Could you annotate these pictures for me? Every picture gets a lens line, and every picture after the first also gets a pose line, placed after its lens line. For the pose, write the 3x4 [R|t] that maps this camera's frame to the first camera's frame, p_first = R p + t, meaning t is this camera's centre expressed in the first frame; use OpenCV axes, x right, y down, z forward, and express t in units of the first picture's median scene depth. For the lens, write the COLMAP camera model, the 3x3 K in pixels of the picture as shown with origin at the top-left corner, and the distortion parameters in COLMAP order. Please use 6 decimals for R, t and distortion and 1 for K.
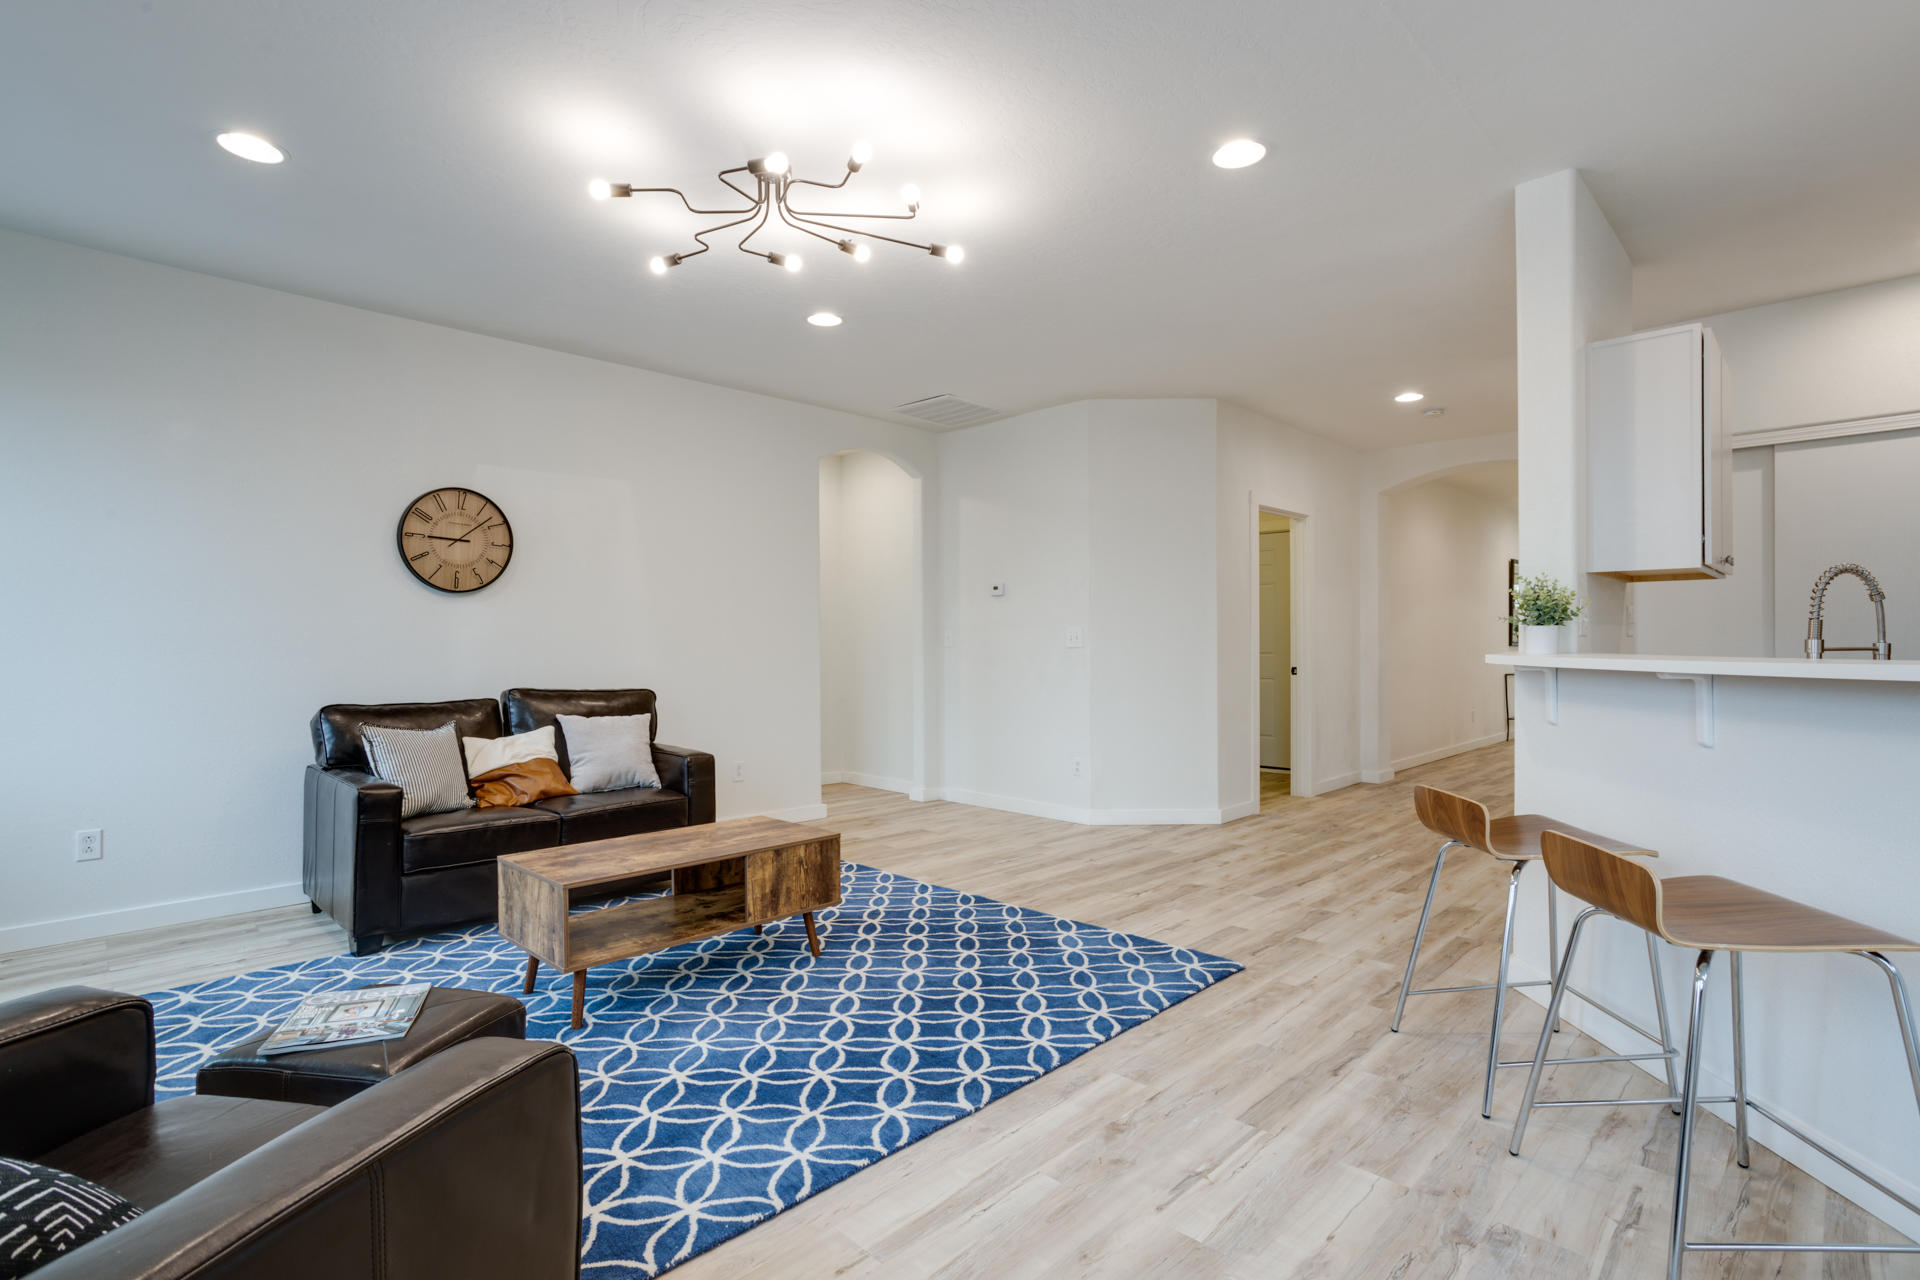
lens RADIAL K [[926.1, 0, 973.0], [0, 926.1, 642.6], [0, 0, 1]] dist [-0.052879, 0.029963]
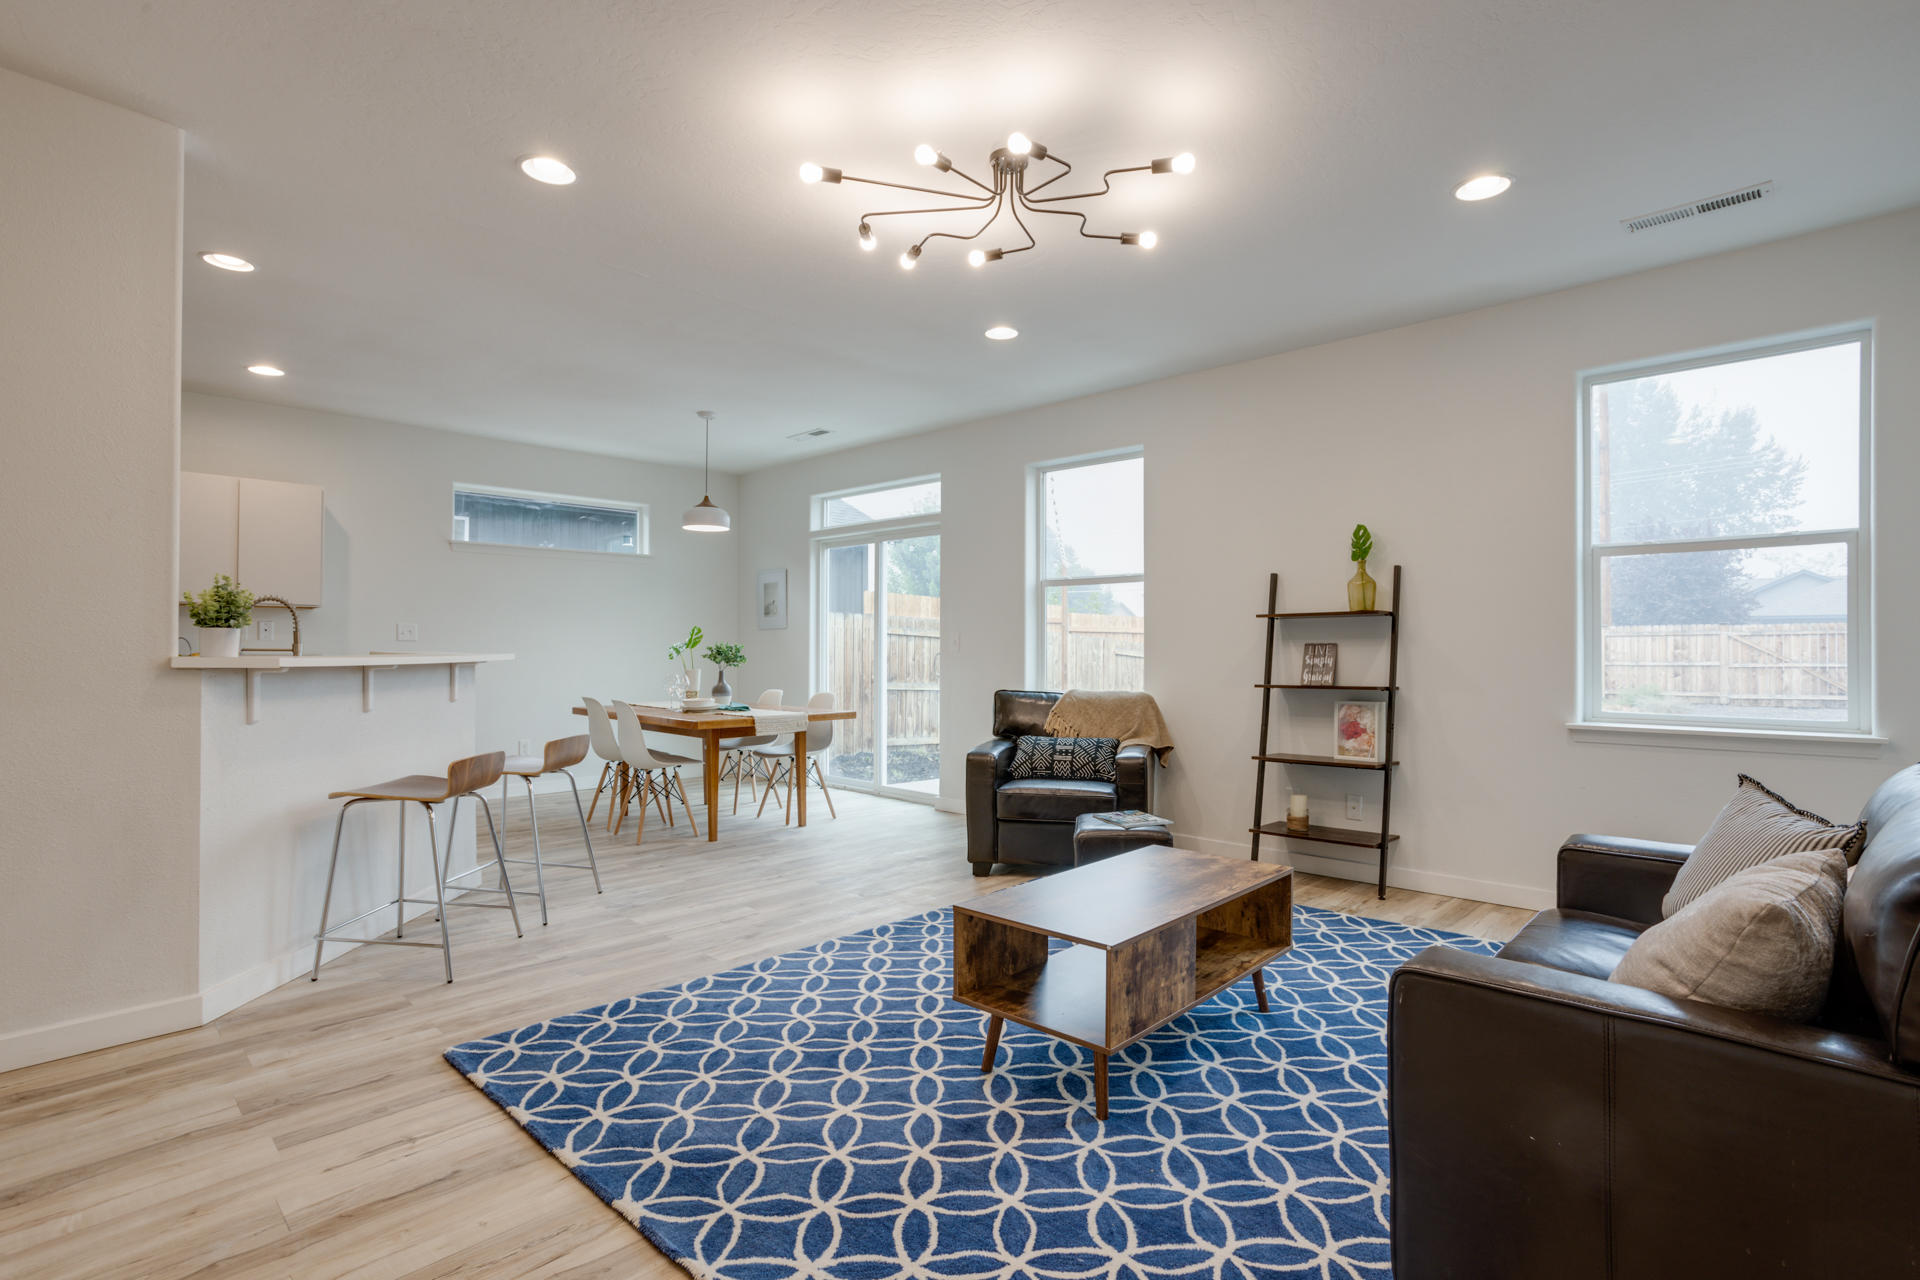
lens RADIAL K [[926.1, 0, 968.0], [0, 926.1, 643.2], [0, 0, 1]] dist [-0.052879, 0.029963]
pose [[-0.999960, -0.000084, -0.008971, -0.124536], [-0.000048, 0.999992, -0.003983, 0.000307], [0.008971, -0.003983, -0.999952, 1.462355]]
